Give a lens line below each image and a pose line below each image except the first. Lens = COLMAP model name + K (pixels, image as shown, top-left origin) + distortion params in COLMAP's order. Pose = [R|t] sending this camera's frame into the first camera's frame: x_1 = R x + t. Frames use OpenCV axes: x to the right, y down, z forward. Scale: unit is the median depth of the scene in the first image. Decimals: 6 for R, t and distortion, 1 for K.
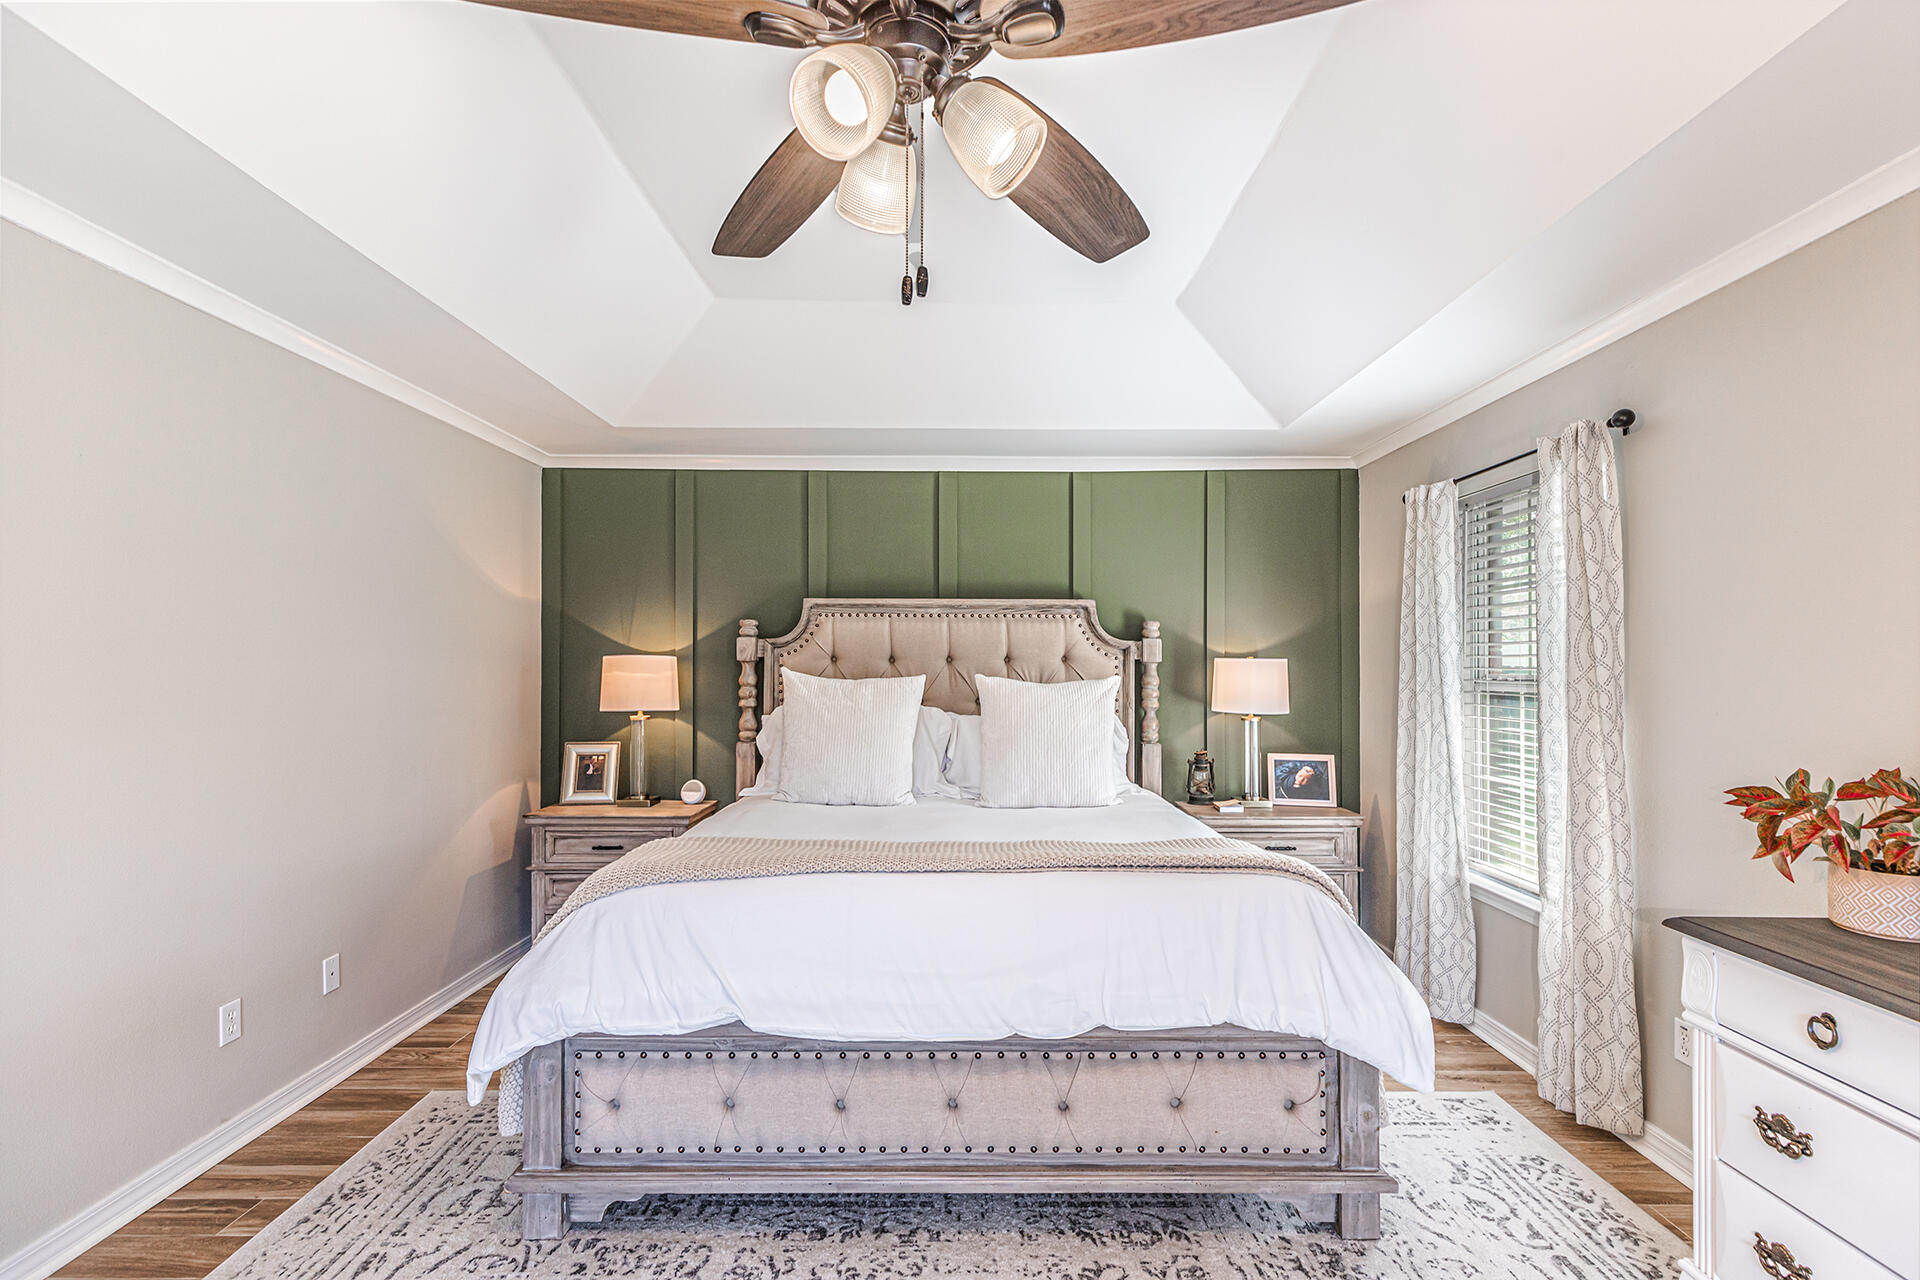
lens RADIAL K [[883.8, 0, 966.4], [0, 883.8, 654.7], [0, 0, 1]] dist [0.007894, -0.000851]
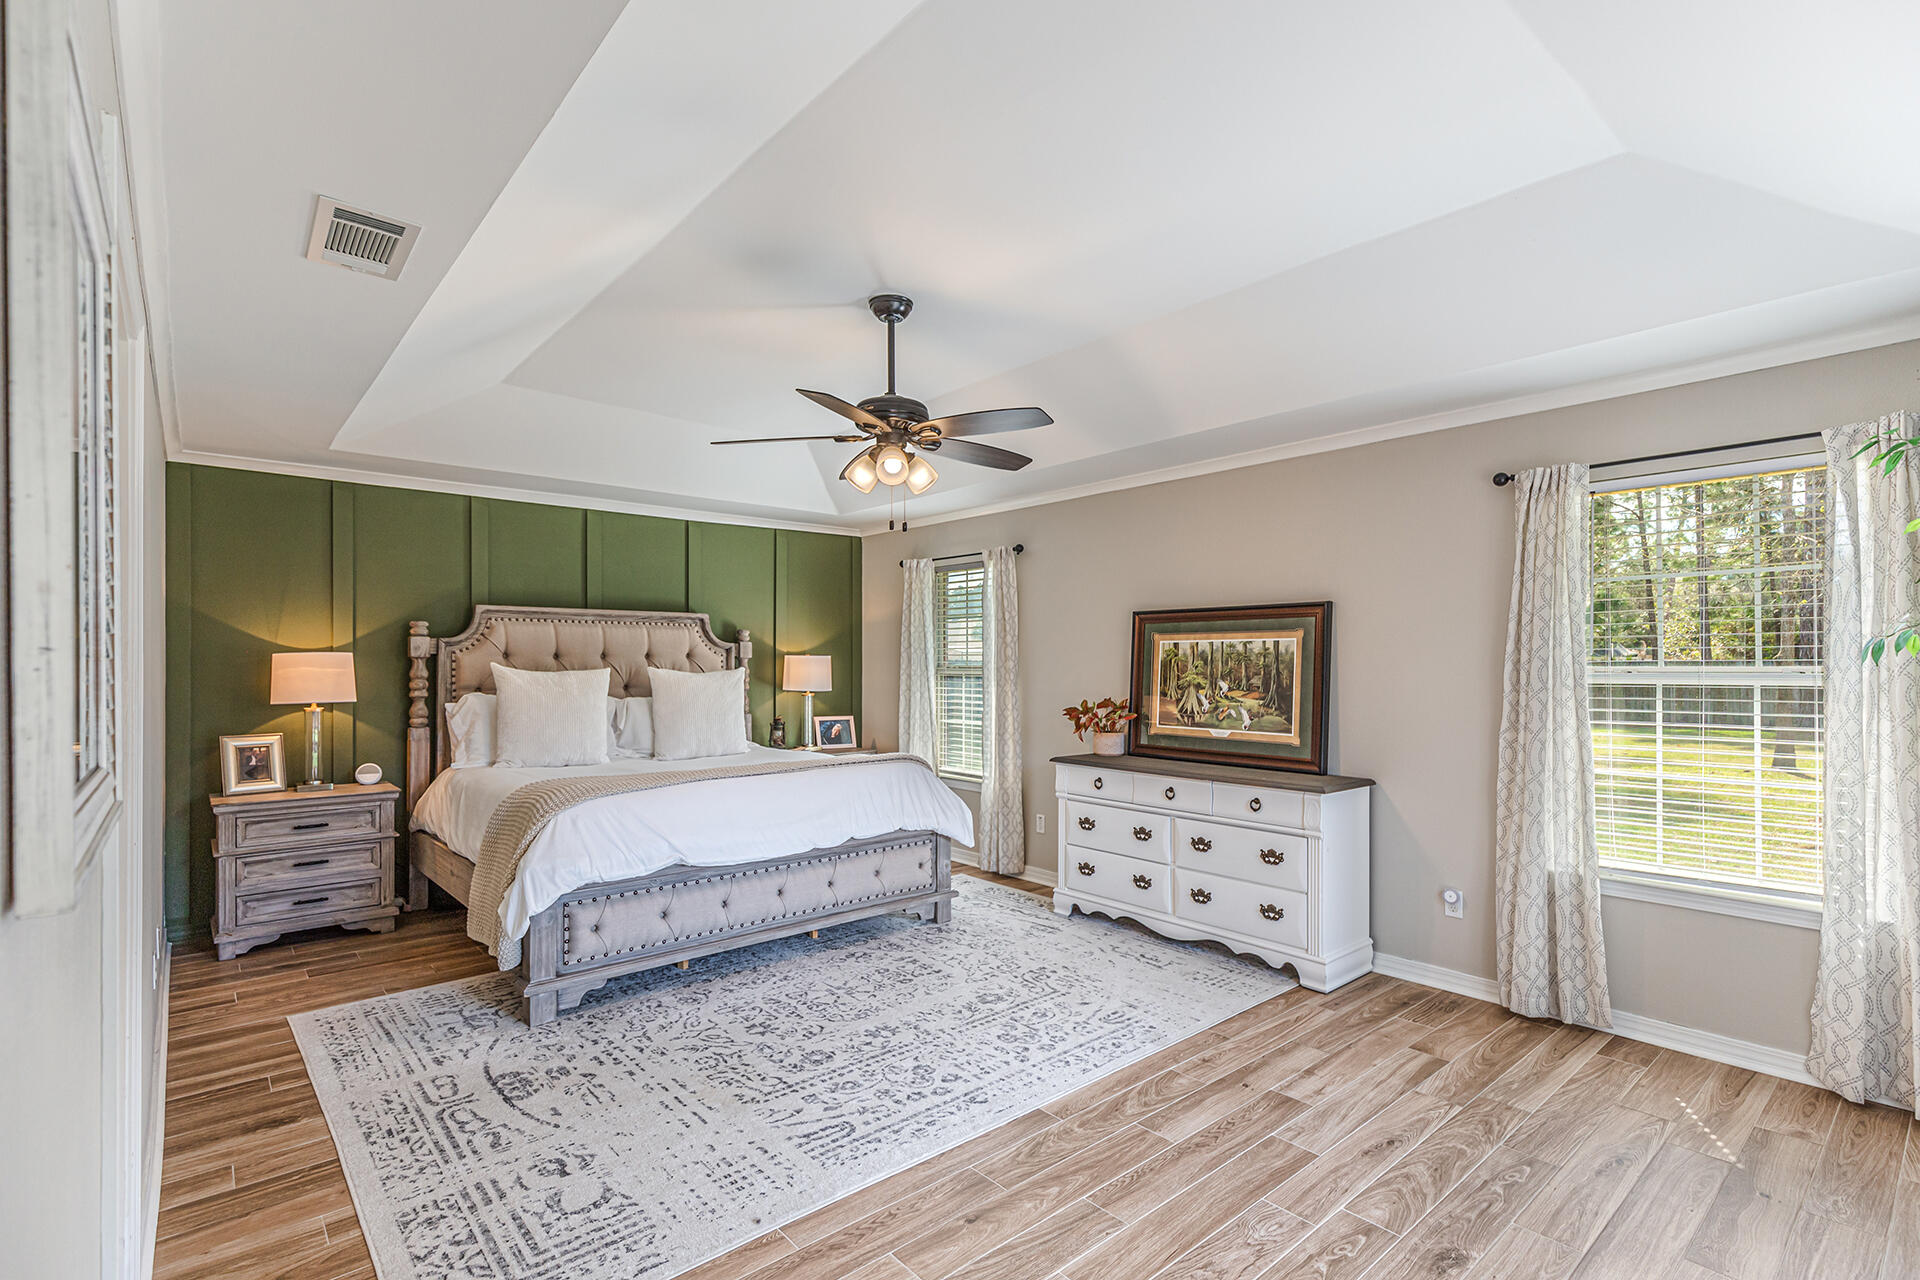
lens RADIAL K [[883.8, 0, 956.4], [0, 883.8, 653.0], [0, 0, 1]] dist [0.007894, -0.000851]
pose [[0.763945, 0.002881, 0.645275, -0.502798], [-0.006936, 0.999969, 0.003748, -0.008255], [-0.645244, -0.007339, 0.763942, -0.364591]]
